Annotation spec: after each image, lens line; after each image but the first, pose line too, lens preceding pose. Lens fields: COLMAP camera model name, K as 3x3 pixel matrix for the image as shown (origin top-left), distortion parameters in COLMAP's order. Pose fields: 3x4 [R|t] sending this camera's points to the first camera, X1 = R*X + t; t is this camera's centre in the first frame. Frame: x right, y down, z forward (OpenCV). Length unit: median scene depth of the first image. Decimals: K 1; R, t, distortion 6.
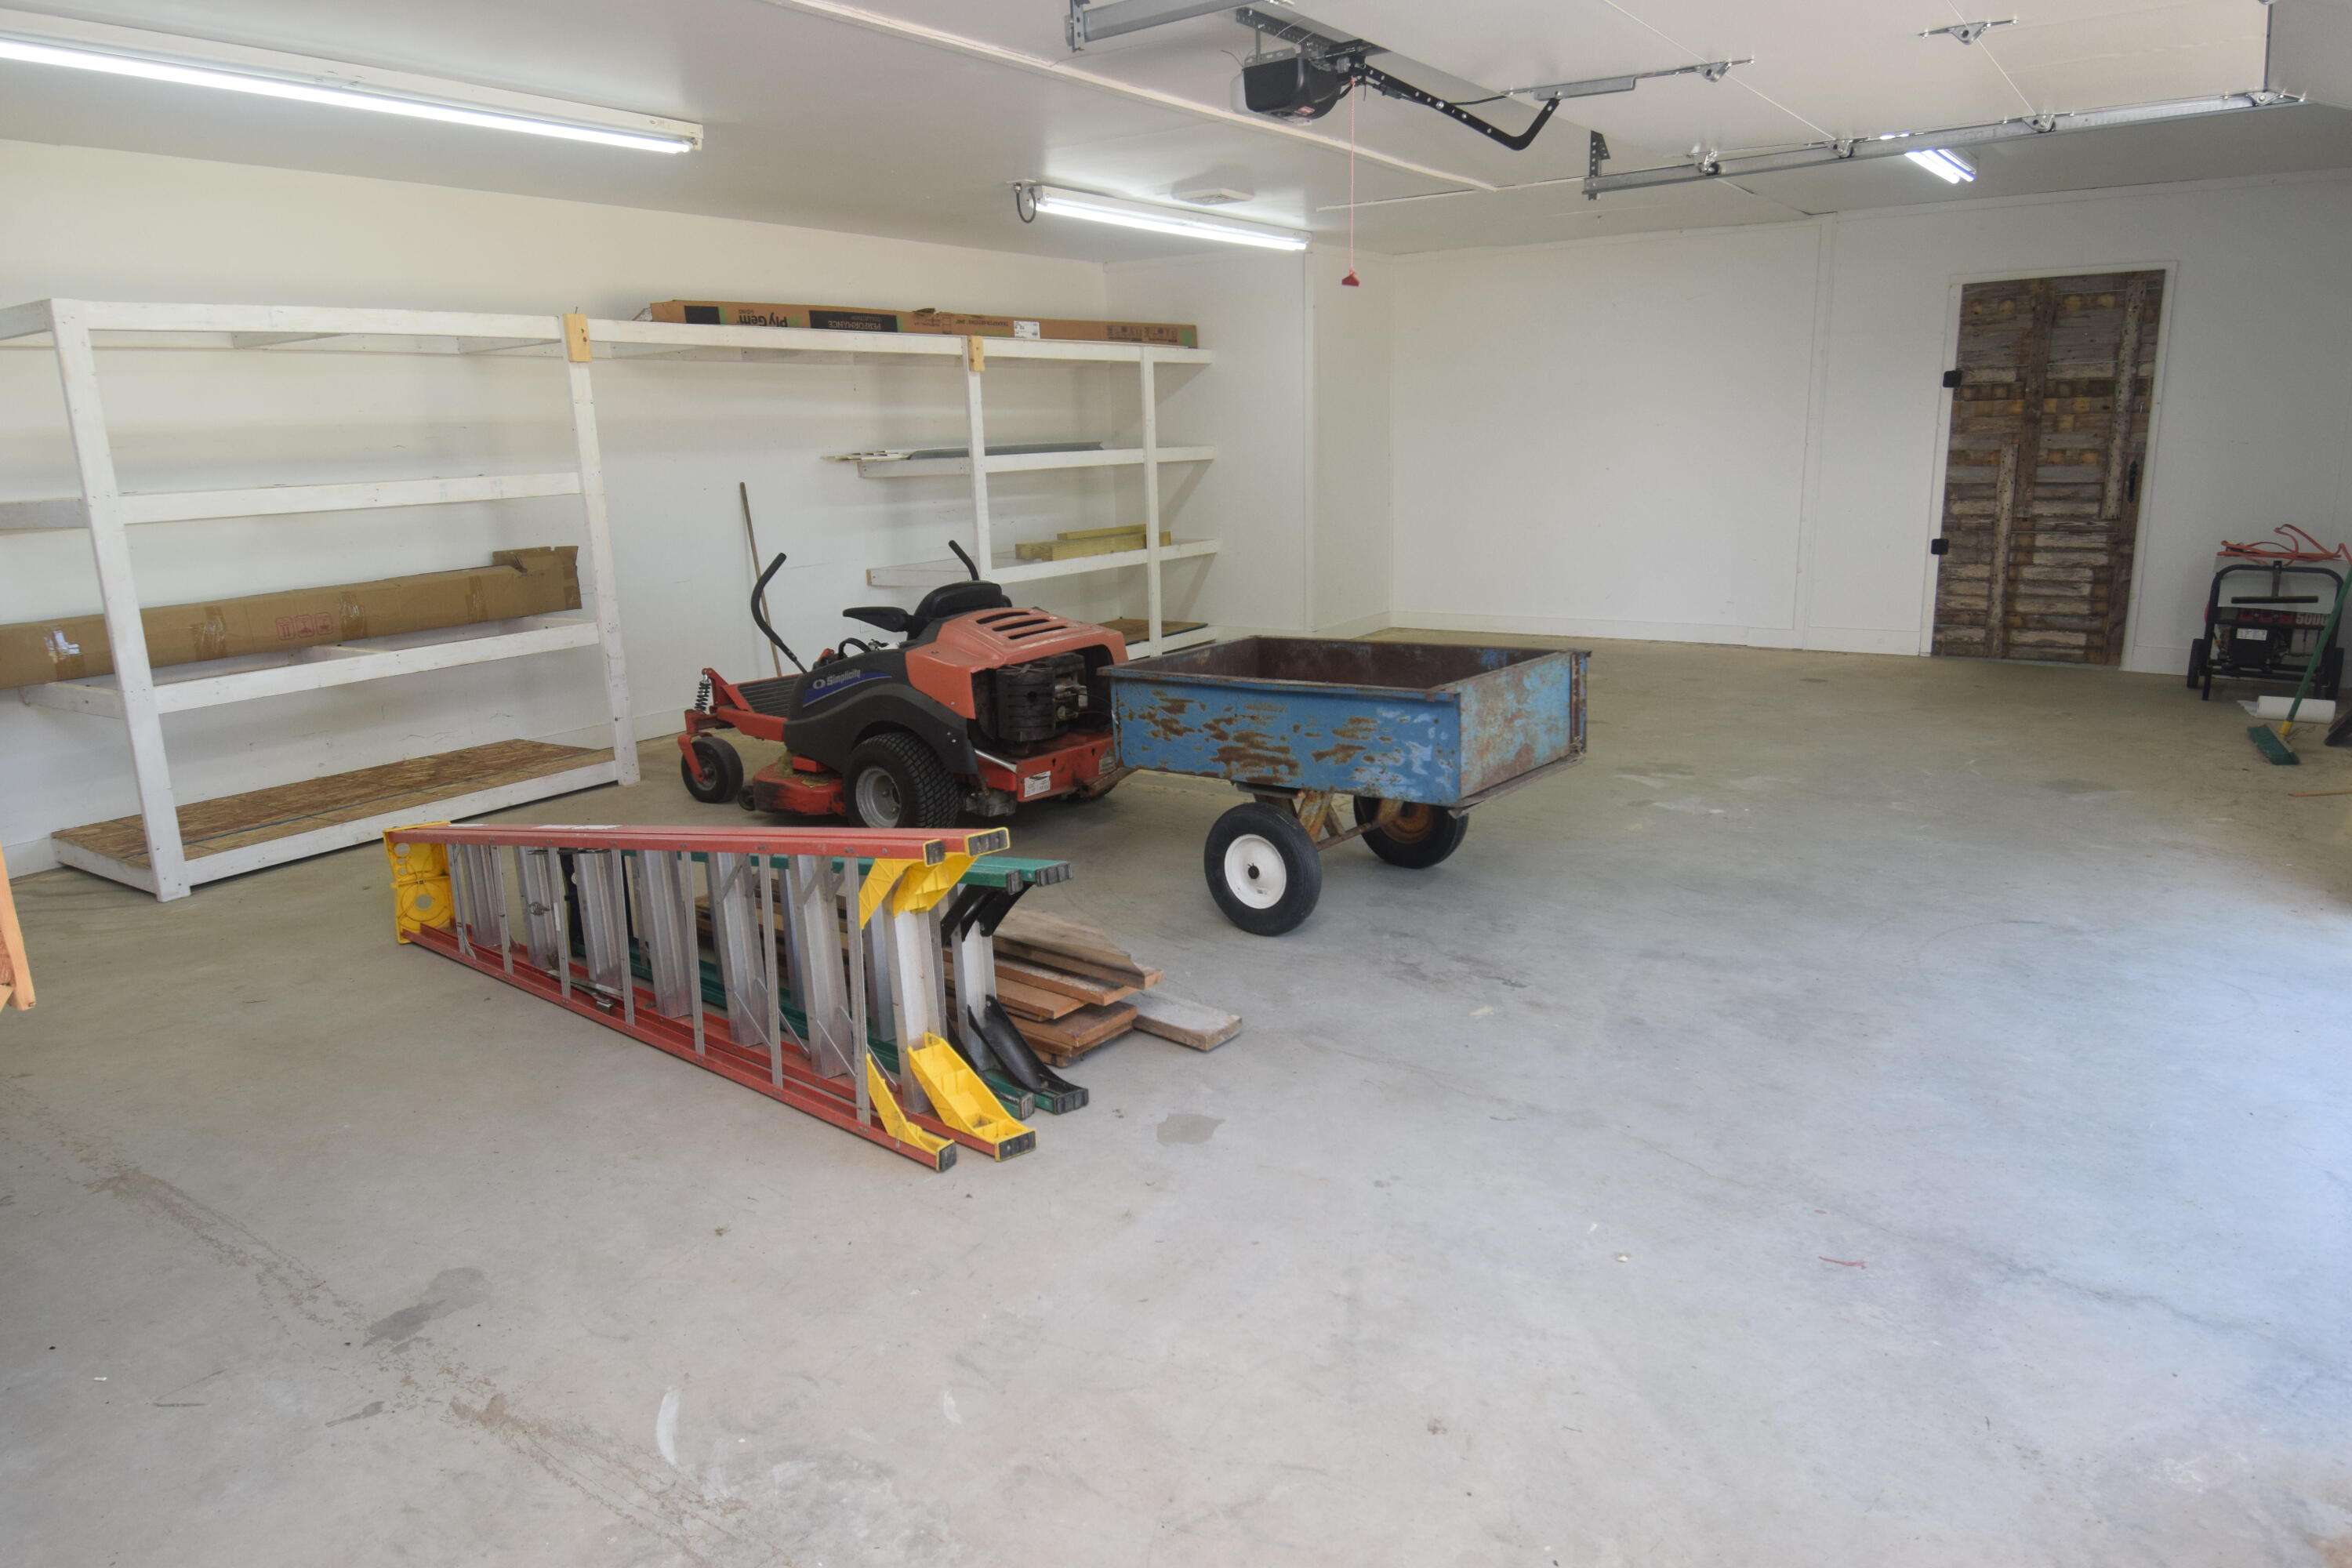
lens RADIAL K [[1446.8, 0, 1140.4], [0, 1446.8, 783.1], [0, 0, 1]] dist [0.068402, -0.055206]
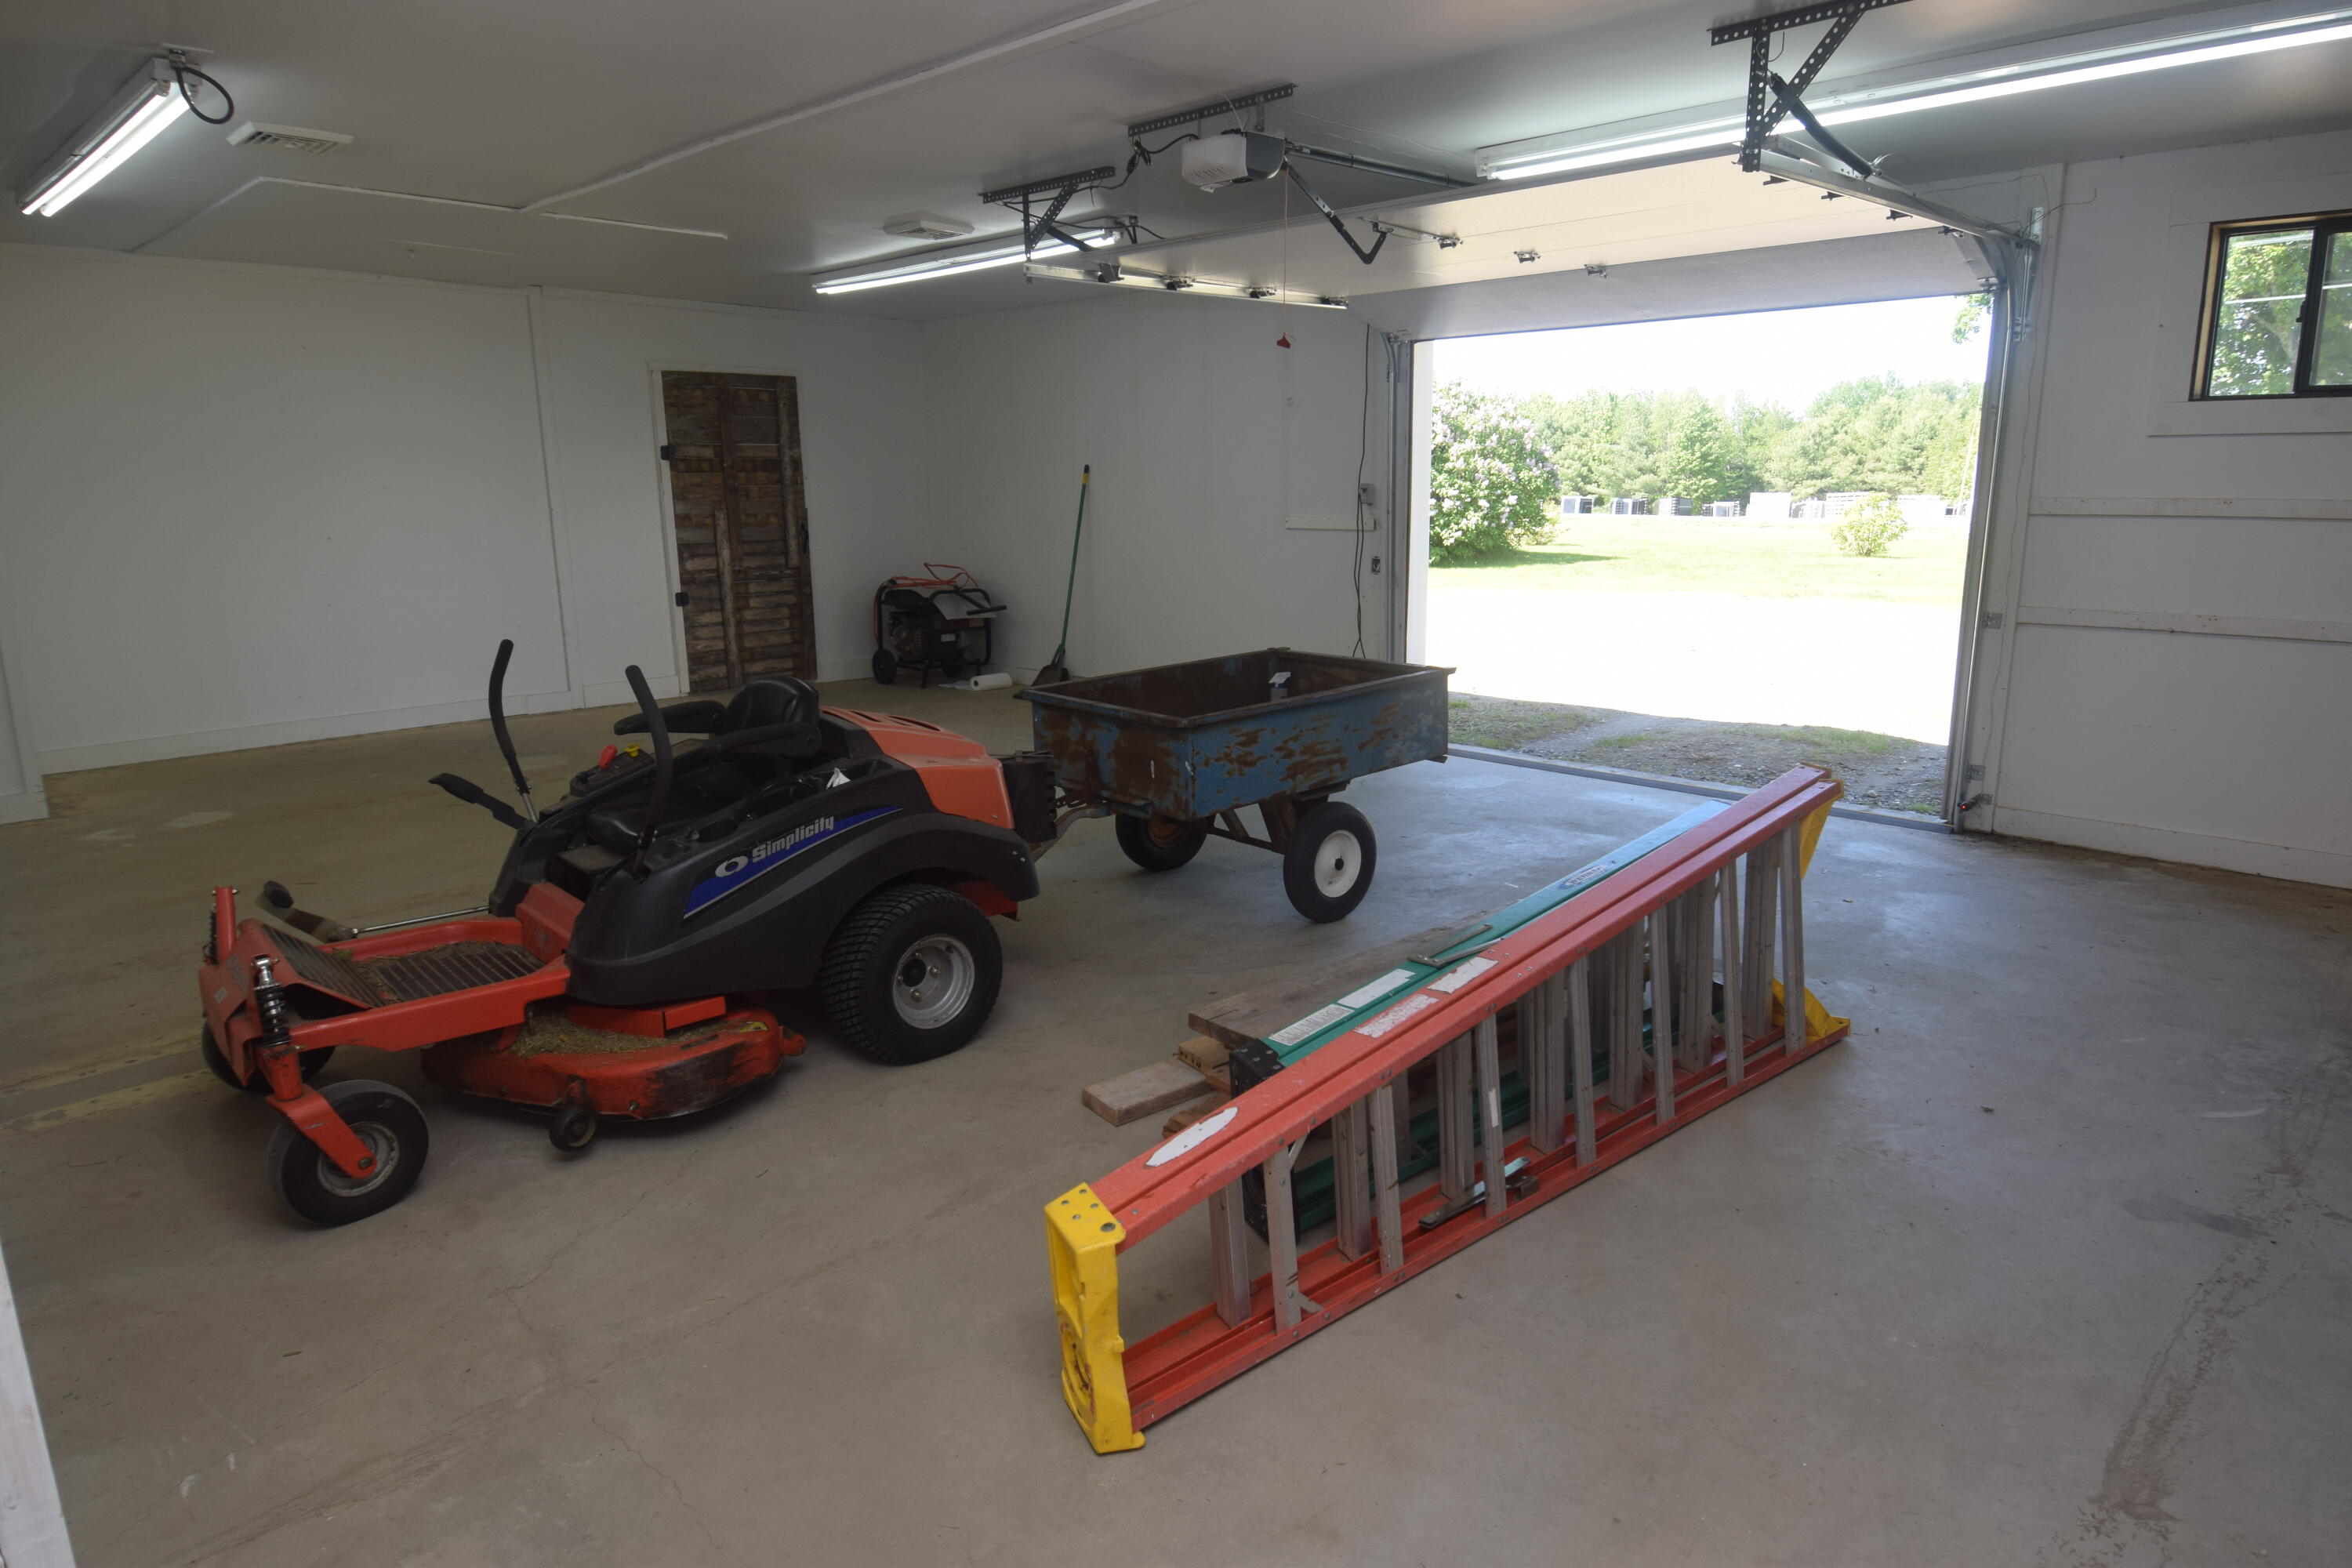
lens RADIAL K [[1446.8, 0, 1140.4], [0, 1446.8, 783.1], [0, 0, 1]] dist [0.068402, -0.055206]
pose [[0.181898, -0.184225, 0.965906, -0.528231], [0.241033, 0.960679, 0.137837, -0.098401], [-0.953319, 0.207743, 0.219150, 0.465458]]
